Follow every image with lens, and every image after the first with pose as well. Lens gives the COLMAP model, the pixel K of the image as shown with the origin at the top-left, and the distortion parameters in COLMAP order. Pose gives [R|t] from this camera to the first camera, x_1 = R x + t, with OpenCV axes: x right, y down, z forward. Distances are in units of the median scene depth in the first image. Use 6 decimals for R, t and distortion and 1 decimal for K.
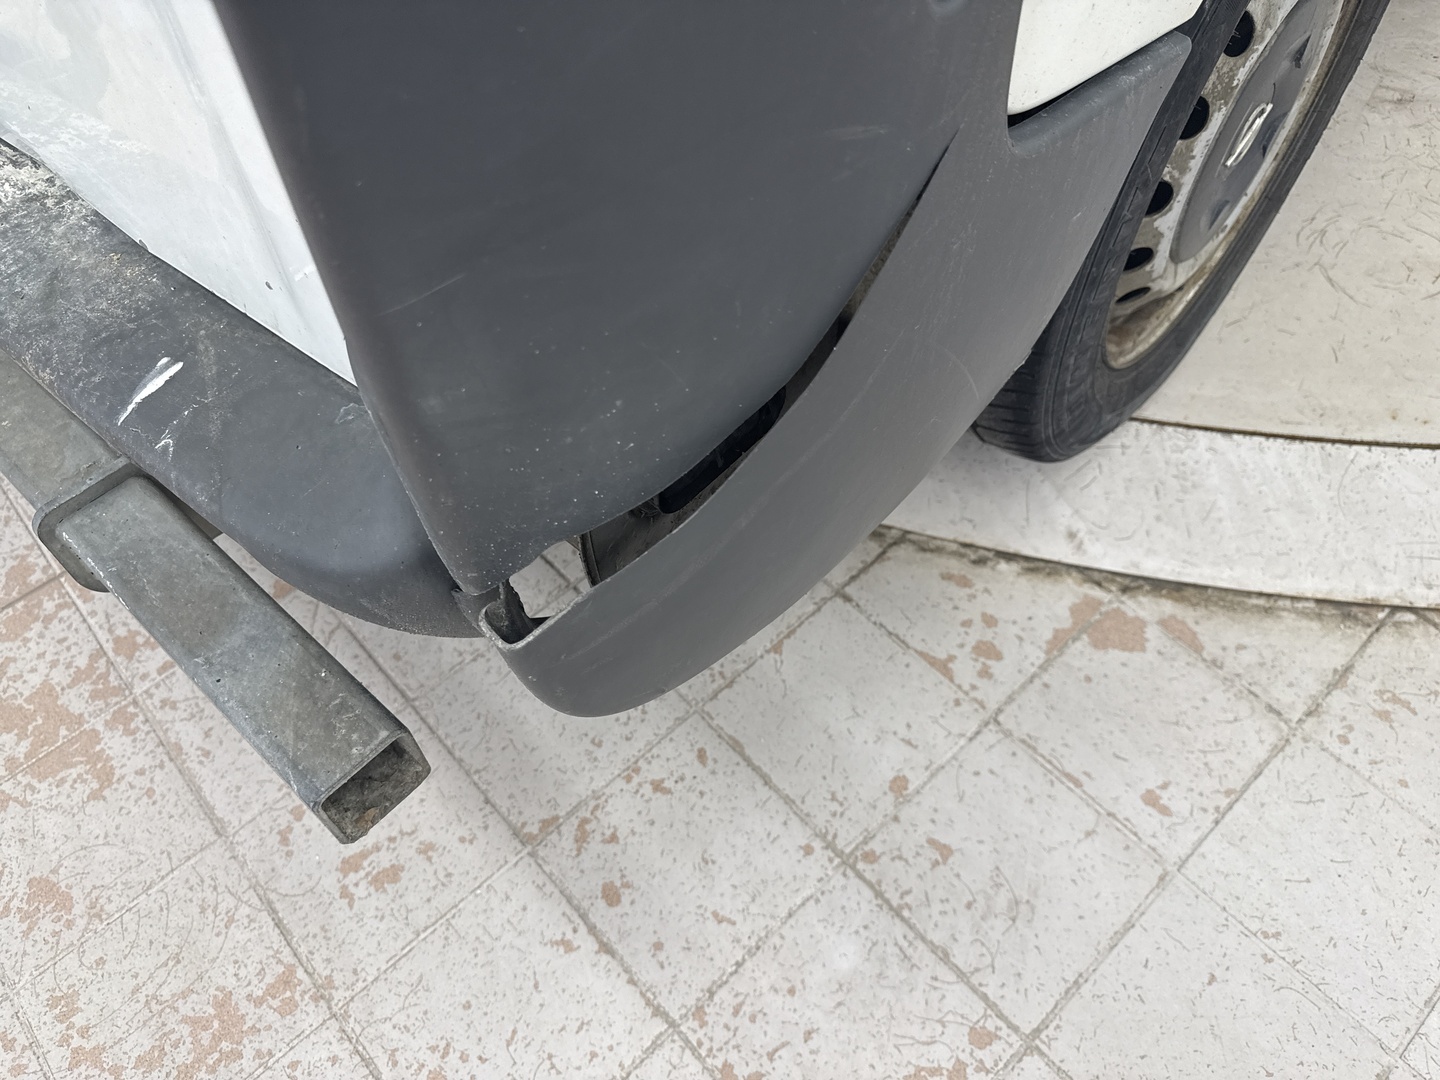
lens RADIAL K [[1030.6, 0, 720.0], [0, 1030.6, 540.0], [0, 0, 1]] dist [0.034256, -0.038859]
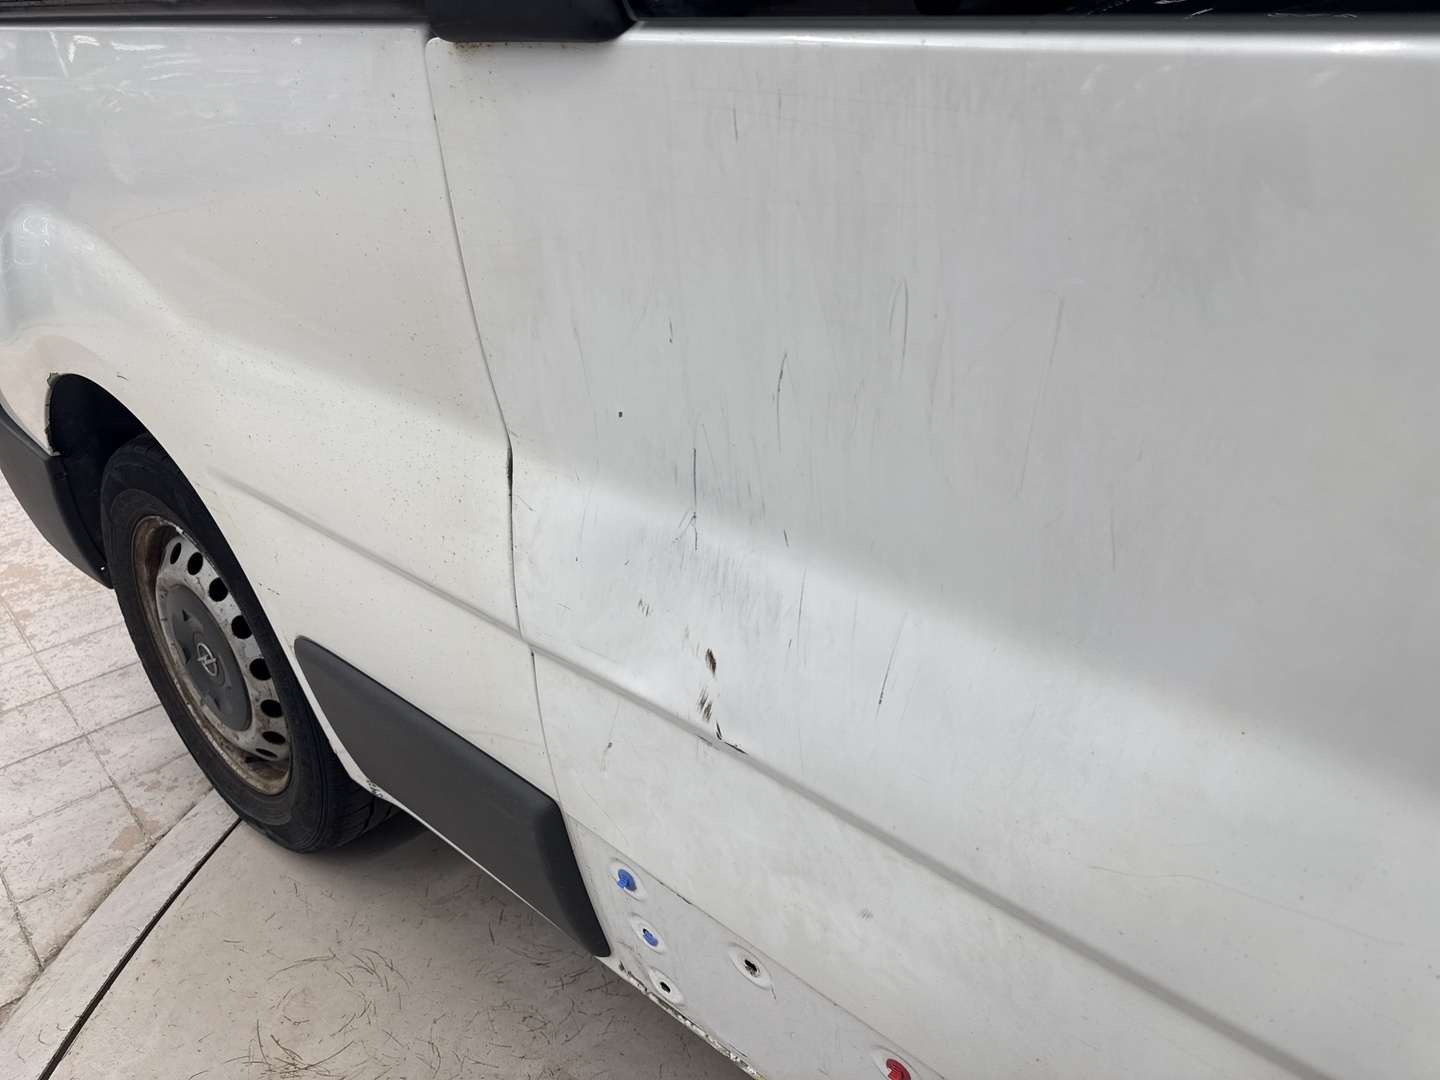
lens RADIAL K [[1030.6, 0, 720.0], [0, 1030.6, 540.0], [0, 0, 1]] dist [0.034256, -0.038859]
pose [[0.003677, 0.469349, -0.883005, 1.680632], [-0.792163, 0.540271, 0.283875, -1.437561], [0.610299, 0.698440, 0.373788, 0.637477]]
